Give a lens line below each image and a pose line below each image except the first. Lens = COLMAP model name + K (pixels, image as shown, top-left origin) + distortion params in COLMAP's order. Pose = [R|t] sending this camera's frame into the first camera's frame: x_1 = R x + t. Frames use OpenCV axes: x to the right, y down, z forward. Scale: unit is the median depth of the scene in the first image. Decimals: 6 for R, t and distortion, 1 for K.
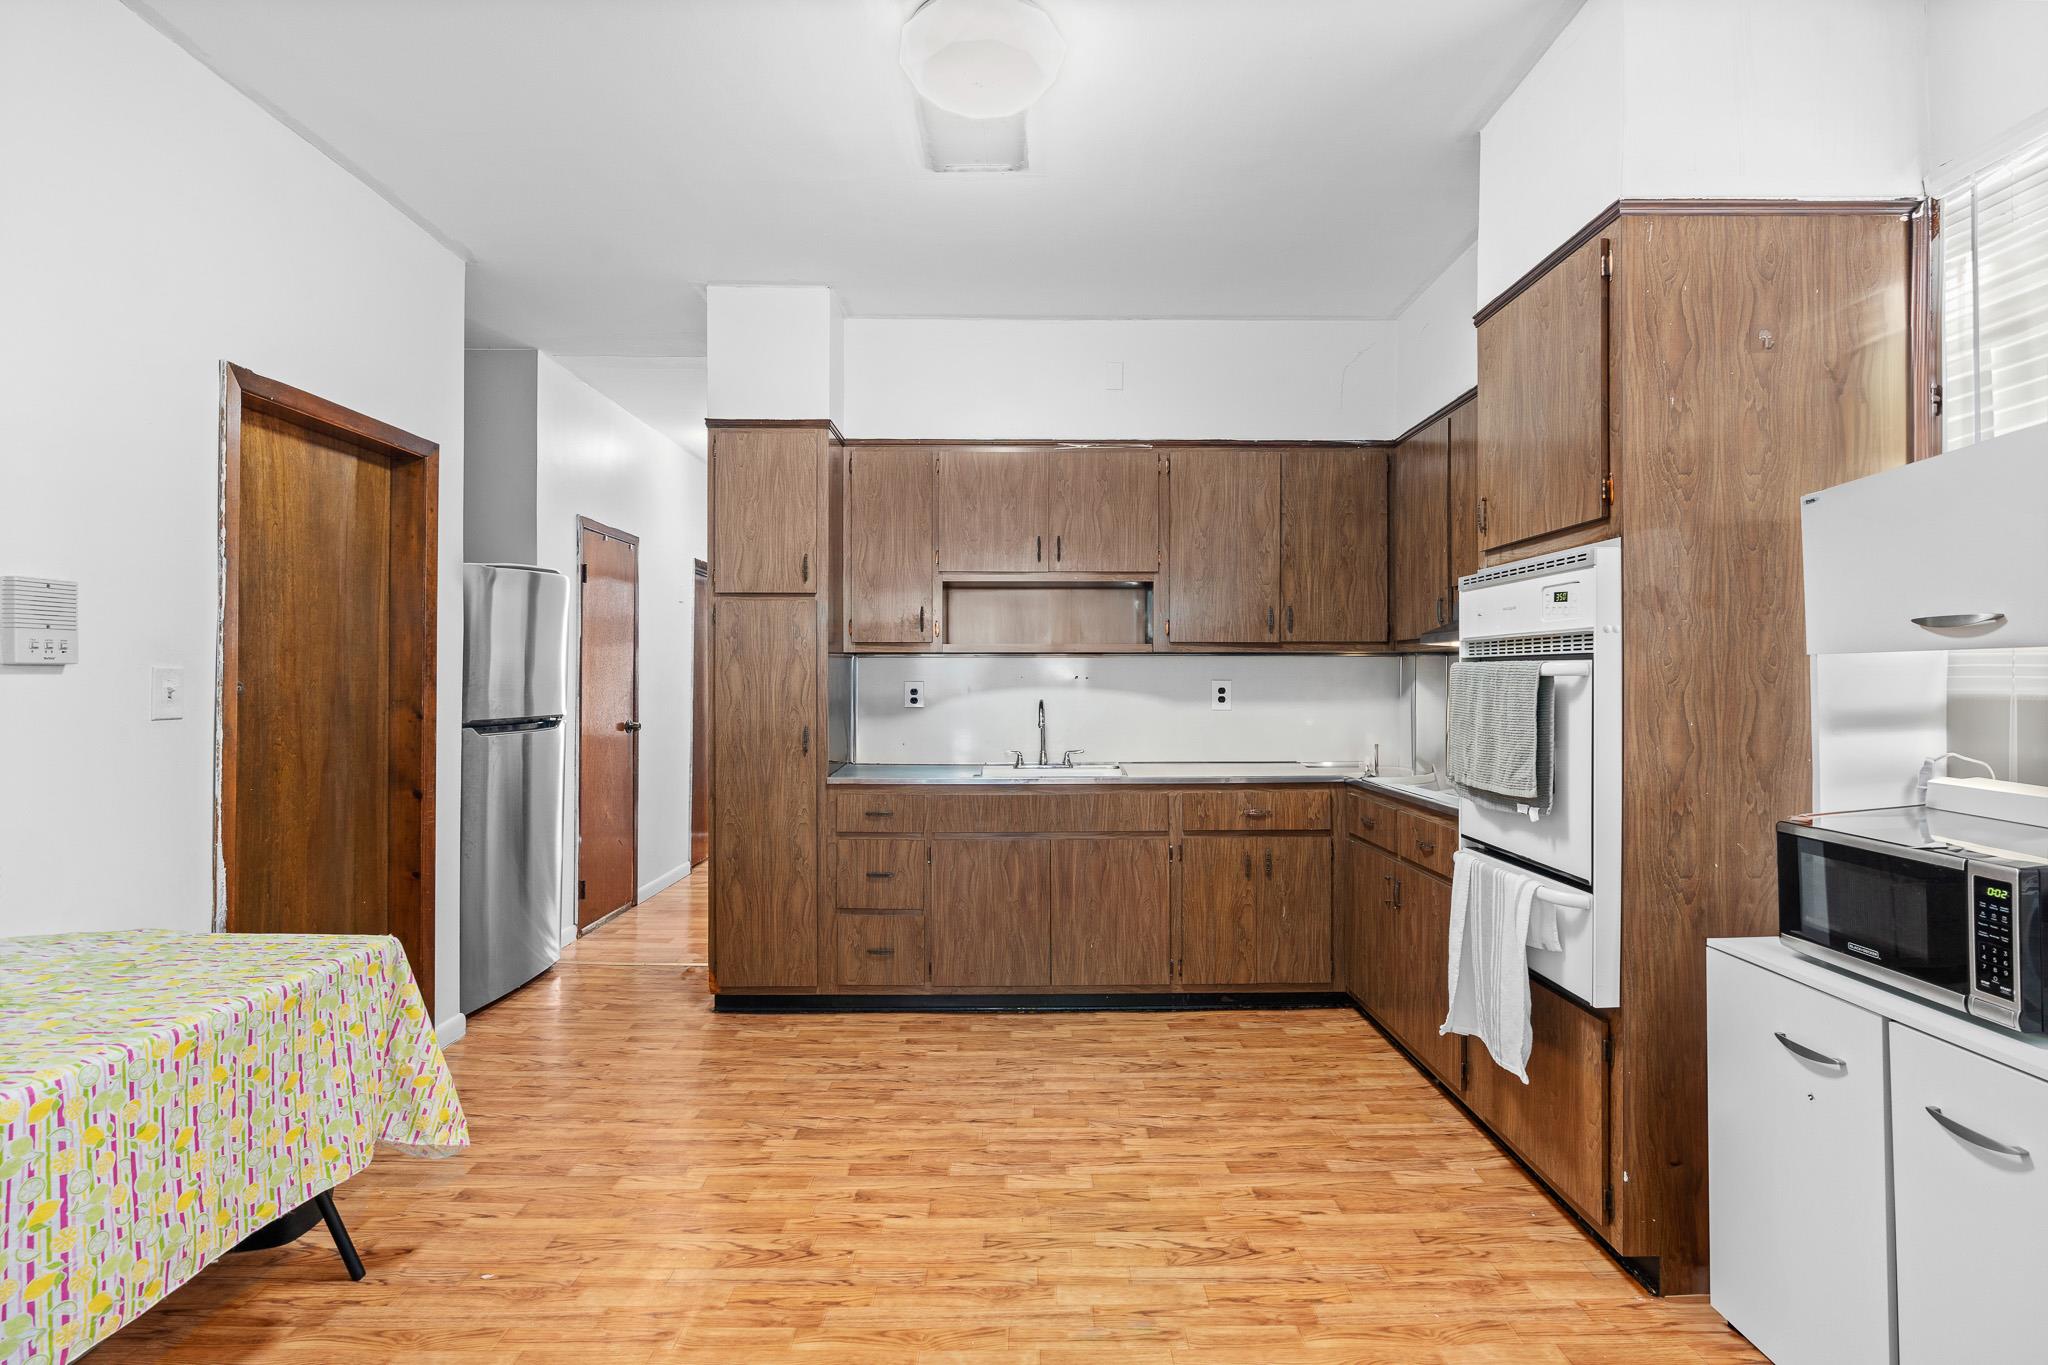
lens RADIAL K [[938.3, 0, 1033.7], [0, 938.3, 670.0], [0, 0, 1]] dist [-0.011734, 0.003649]
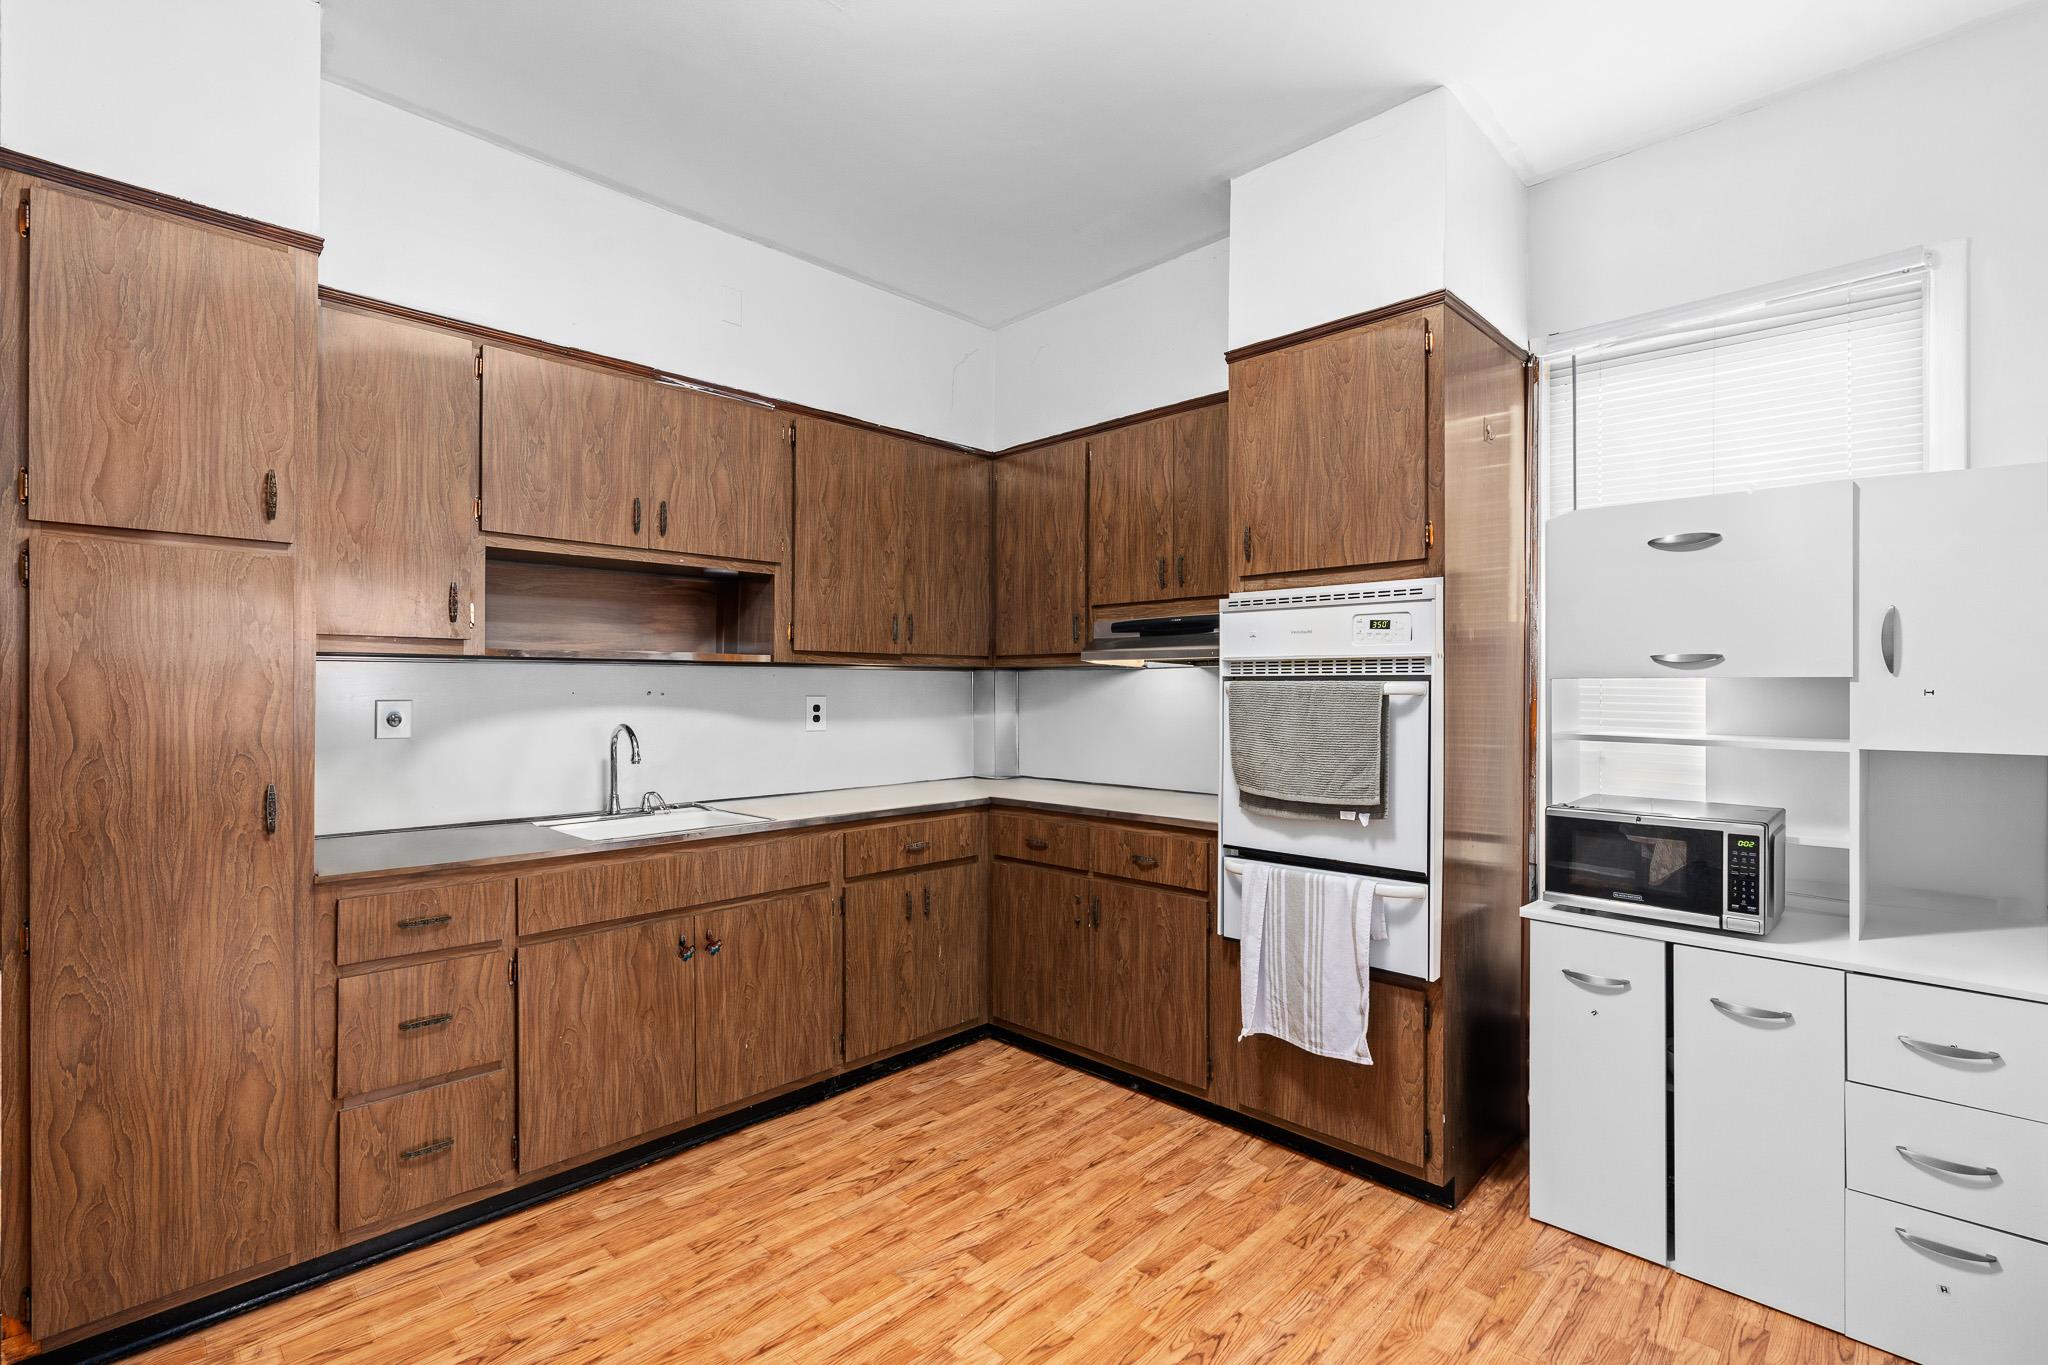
lens RADIAL K [[938.3, 0, 1027.4], [0, 938.3, 687.4], [0, 0, 1]] dist [-0.011734, 0.003649]
pose [[0.702160, 0.001590, 0.712017, -0.320126], [-0.006787, 0.999967, 0.004459, -0.002626], [-0.711987, -0.007963, 0.702148, 0.303872]]
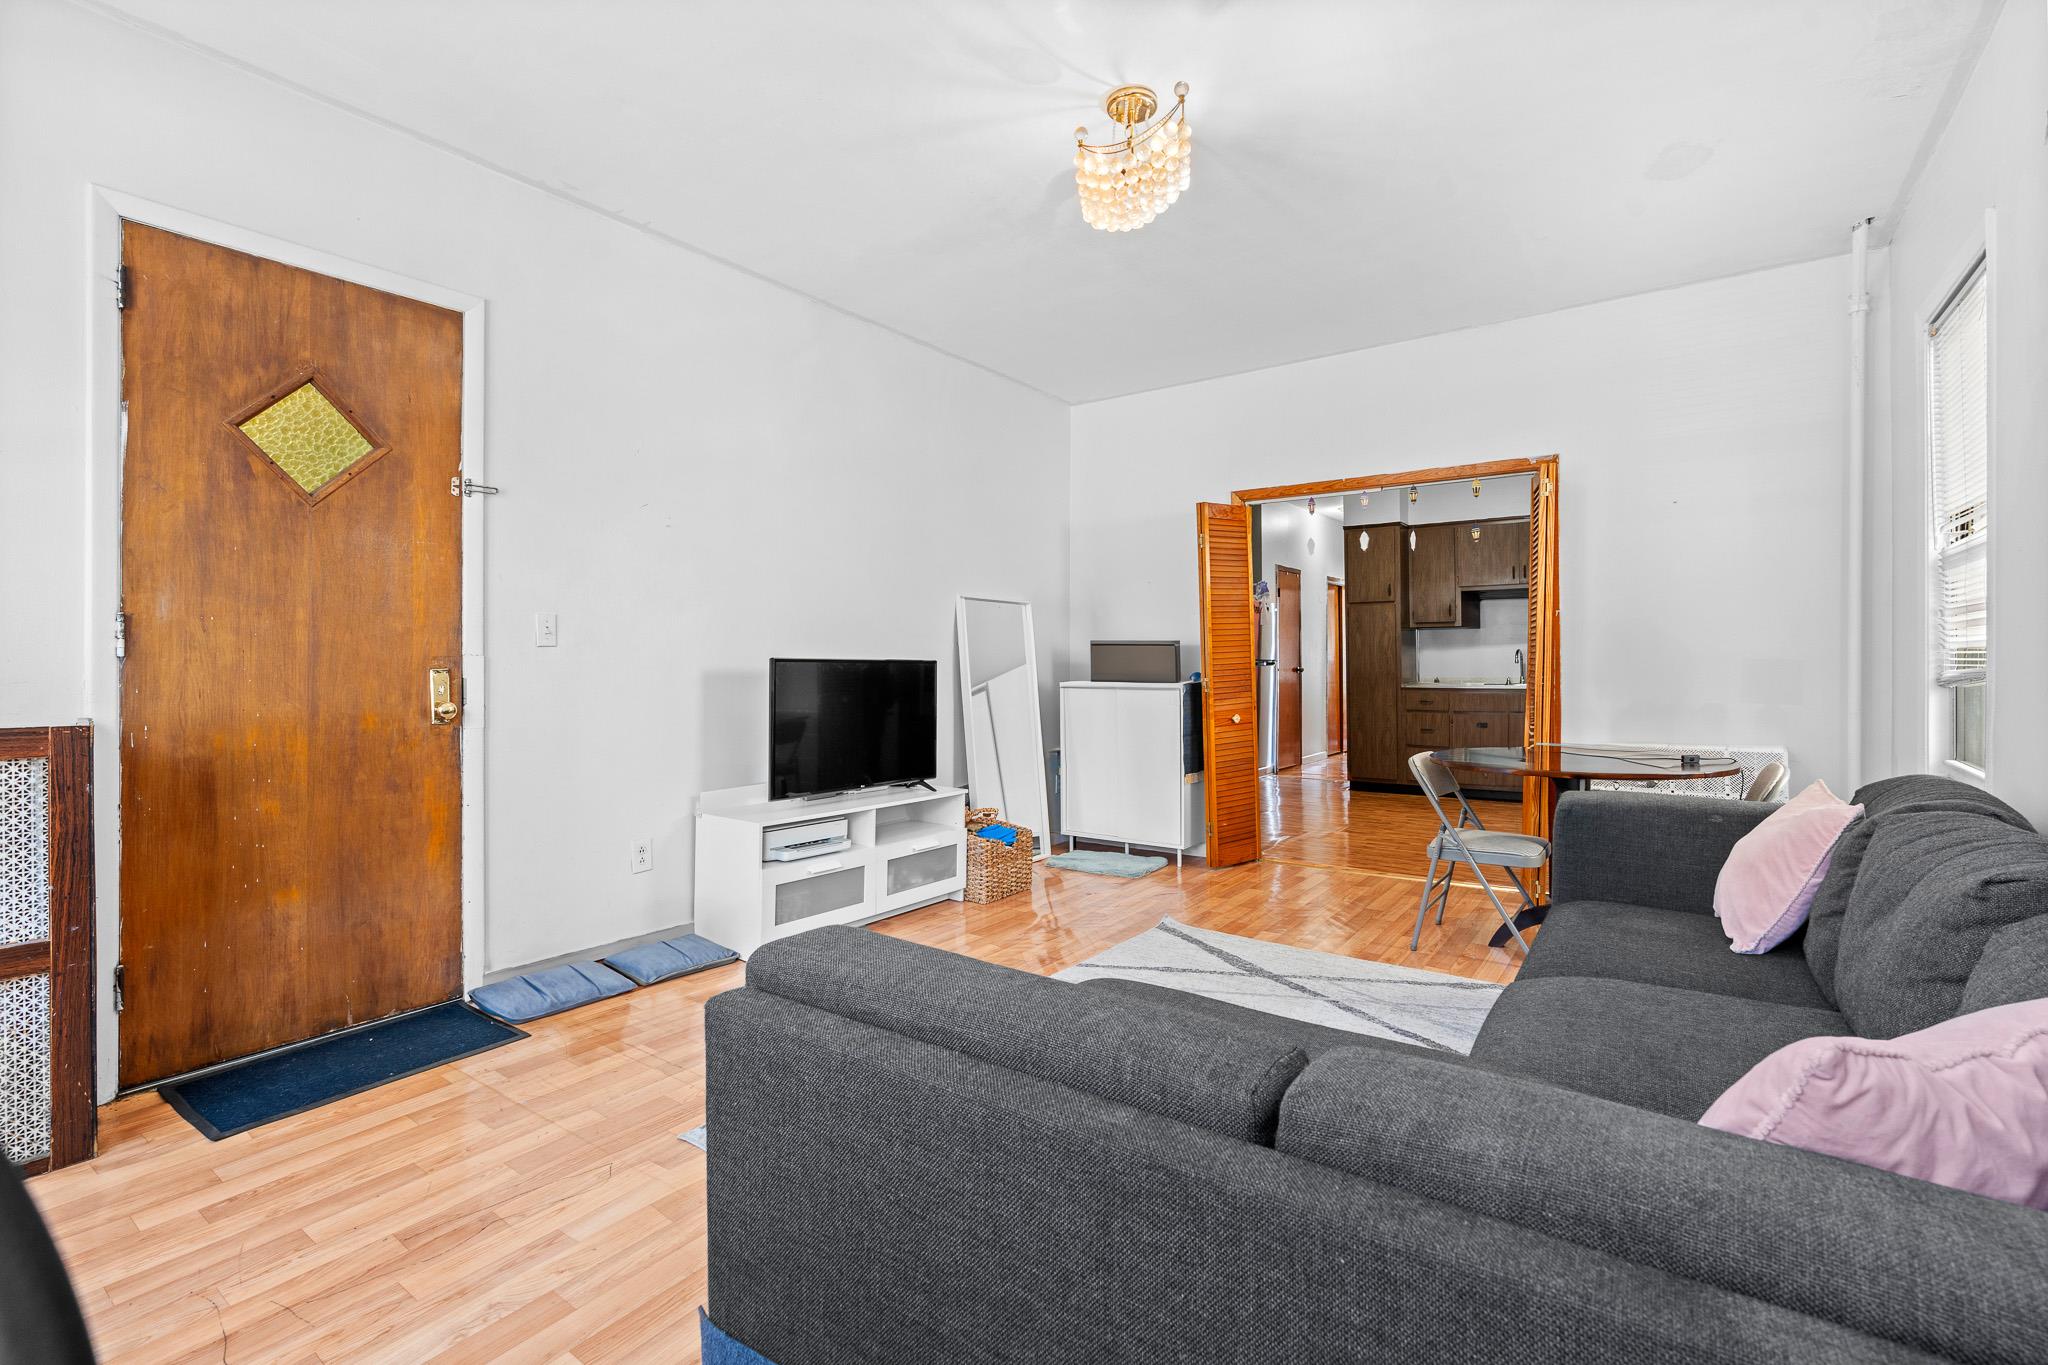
lens RADIAL K [[938.3, 0, 1022.5], [0, 938.3, 664.6], [0, 0, 1]] dist [-0.011734, 0.003649]
pose [[0.808849, -0.002655, -0.588010, 0.350422], [0.006865, 0.999964, 0.004929, 0.051986], [0.587976, -0.008023, 0.808838, -1.287788]]
